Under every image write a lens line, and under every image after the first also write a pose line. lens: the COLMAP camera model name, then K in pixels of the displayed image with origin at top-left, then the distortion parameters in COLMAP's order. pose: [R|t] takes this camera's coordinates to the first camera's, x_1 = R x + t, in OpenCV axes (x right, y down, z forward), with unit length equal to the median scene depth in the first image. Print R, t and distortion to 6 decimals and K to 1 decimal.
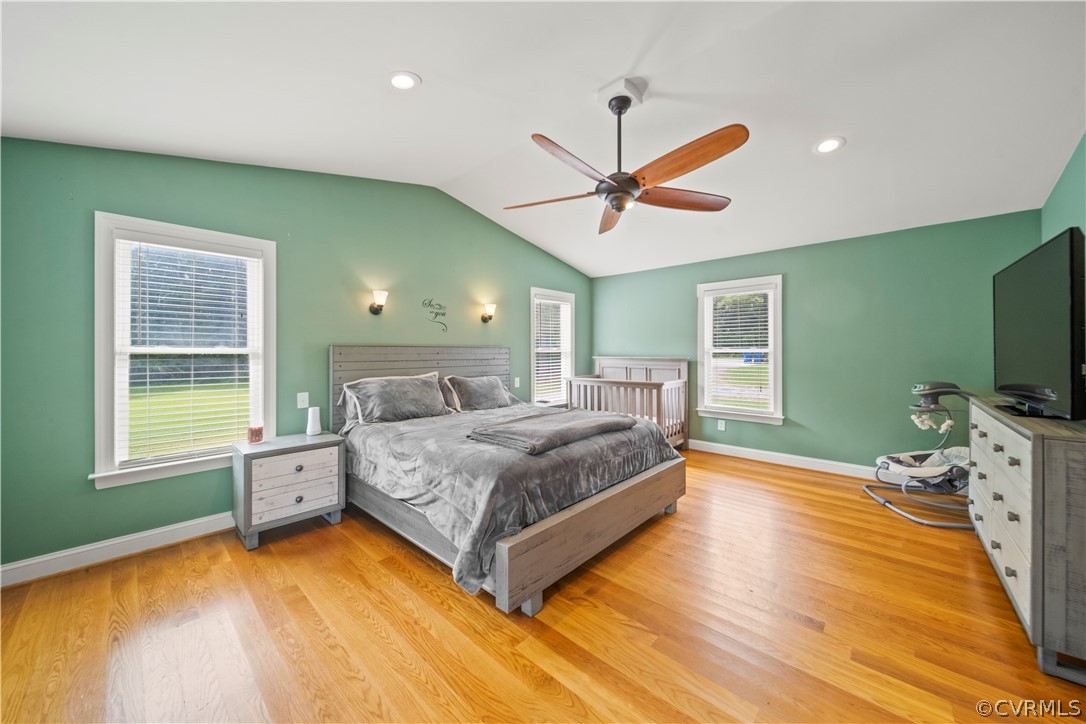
lens RADIAL K [[386.2, 0, 538.6], [0, 386.2, 351.5], [0, 0, 1]] dist [-0.000680, 0.000065]
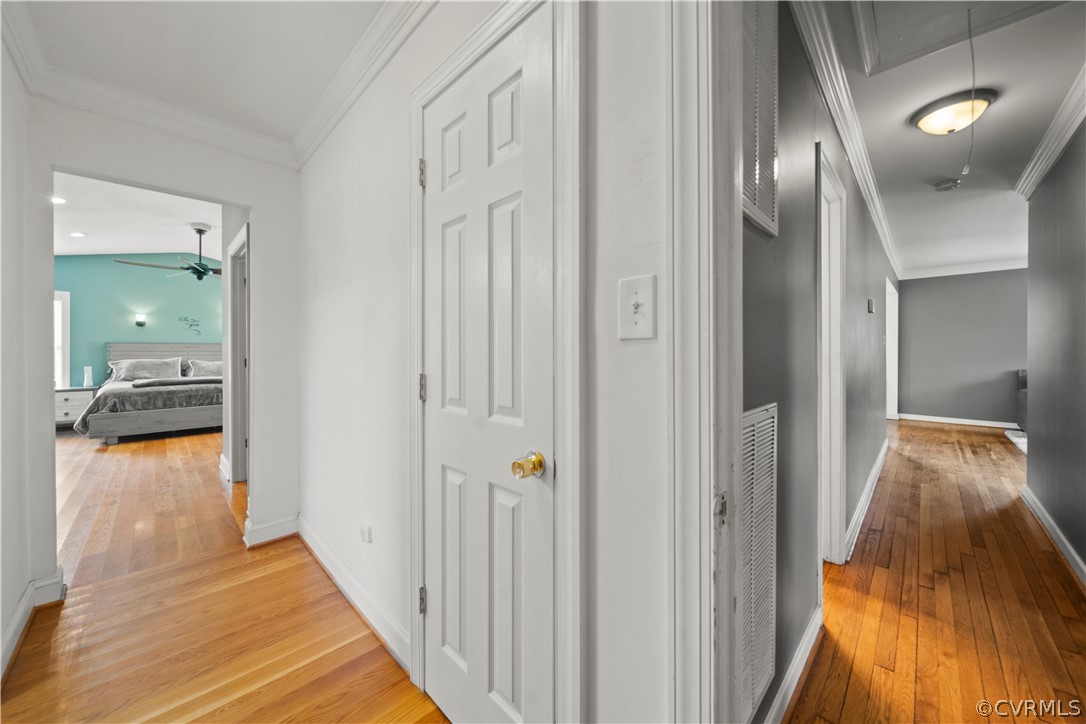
lens RADIAL K [[386.2, 0, 539.1], [0, 386.2, 352.3], [0, 0, 1]] dist [-0.000680, 0.000065]
pose [[0.999173, -0.002995, -0.040554, 2.037985], [0.002986, 0.999995, -0.000293, 0.045853], [0.040555, 0.000171, 0.999177, -1.013678]]
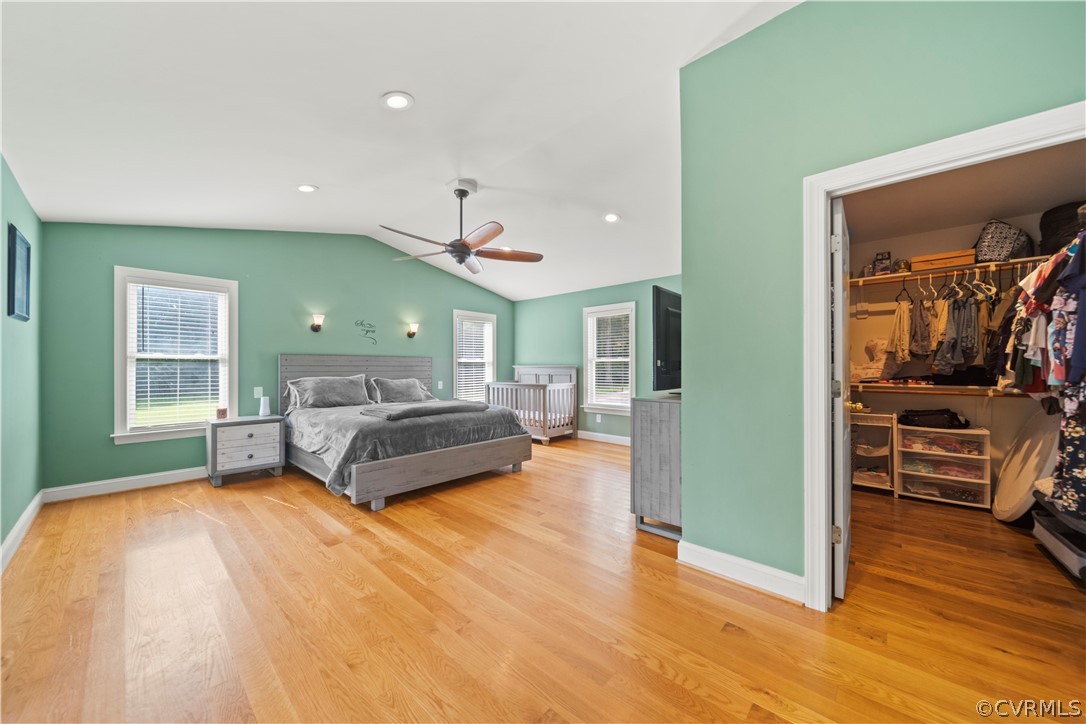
lens RADIAL K [[386.2, 0, 541.0], [0, 386.2, 367.2], [0, 0, 1]] dist [-0.000680, 0.000065]
pose [[0.999998, 0.000159, 0.002076, 0.479327], [-0.000160, 1.000000, 0.000152, 0.037899], [-0.002076, -0.000152, 0.999998, -0.472711]]
